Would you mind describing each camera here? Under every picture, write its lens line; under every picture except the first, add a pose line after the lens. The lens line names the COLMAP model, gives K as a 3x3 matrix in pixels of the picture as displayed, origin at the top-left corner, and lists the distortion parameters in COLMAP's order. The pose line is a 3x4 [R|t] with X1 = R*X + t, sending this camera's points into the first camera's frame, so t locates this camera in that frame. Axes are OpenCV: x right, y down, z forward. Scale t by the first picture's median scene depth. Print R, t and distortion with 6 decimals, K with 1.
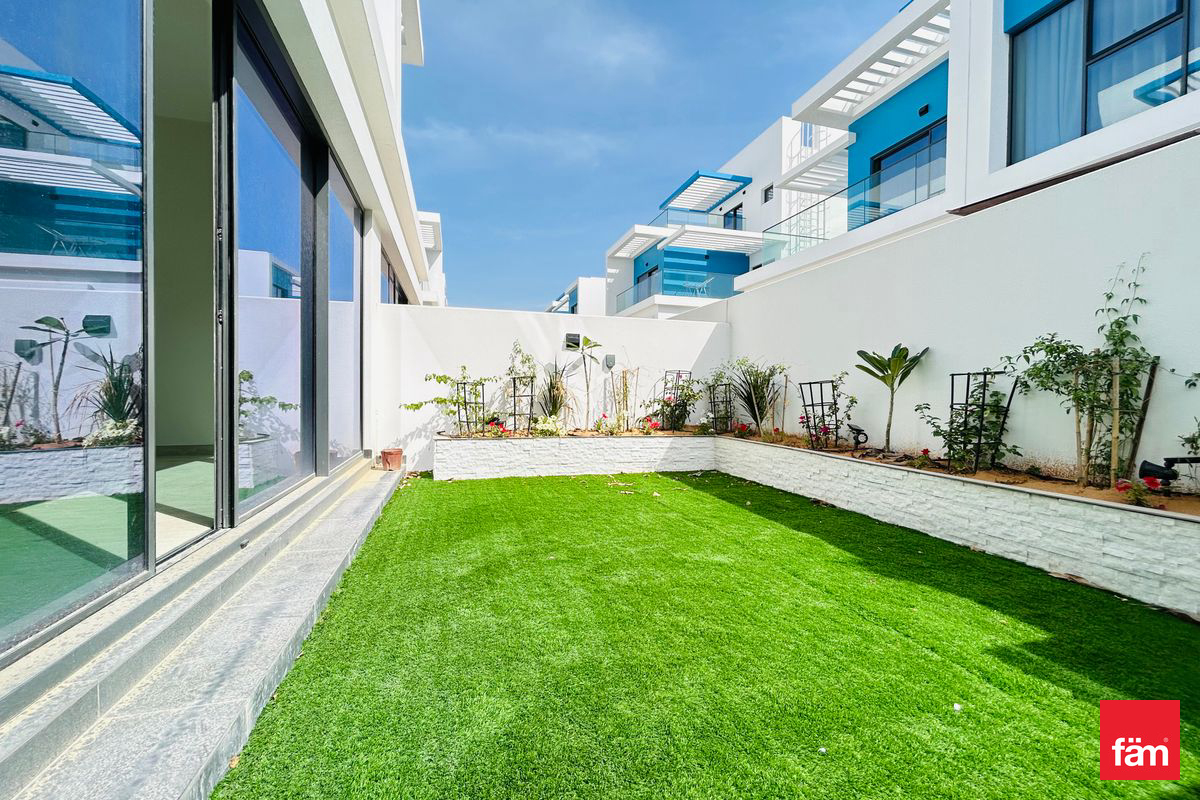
lens RADIAL K [[486.3, 0, 600.0], [0, 486.3, 400.0], [0, 0, 1]] dist [0.012529, -0.006555]
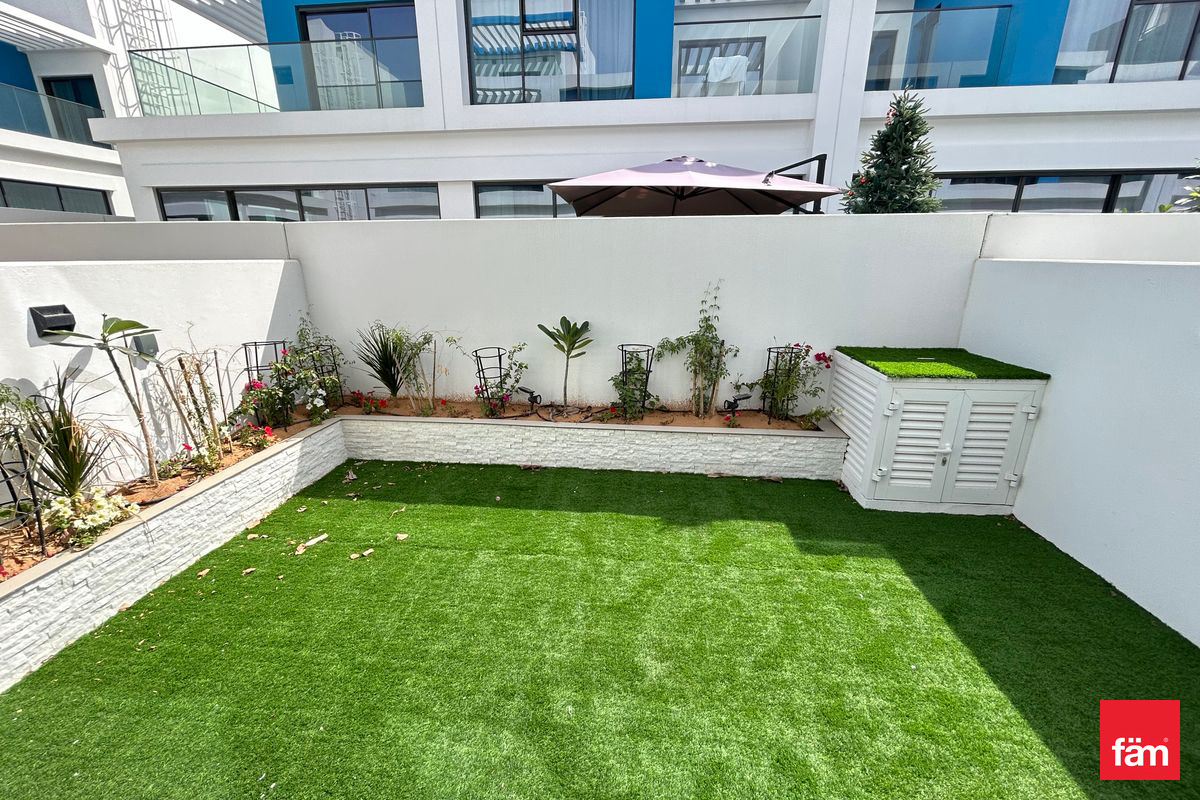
lens RADIAL K [[486.3, 0, 600.0], [0, 486.3, 400.0], [0, 0, 1]] dist [0.012529, -0.006555]
pose [[0.382356, -0.273537, 0.882599, -0.475056], [0.018428, 0.957246, 0.288688, -0.285029], [-0.923831, -0.094117, 0.371049, 0.517600]]
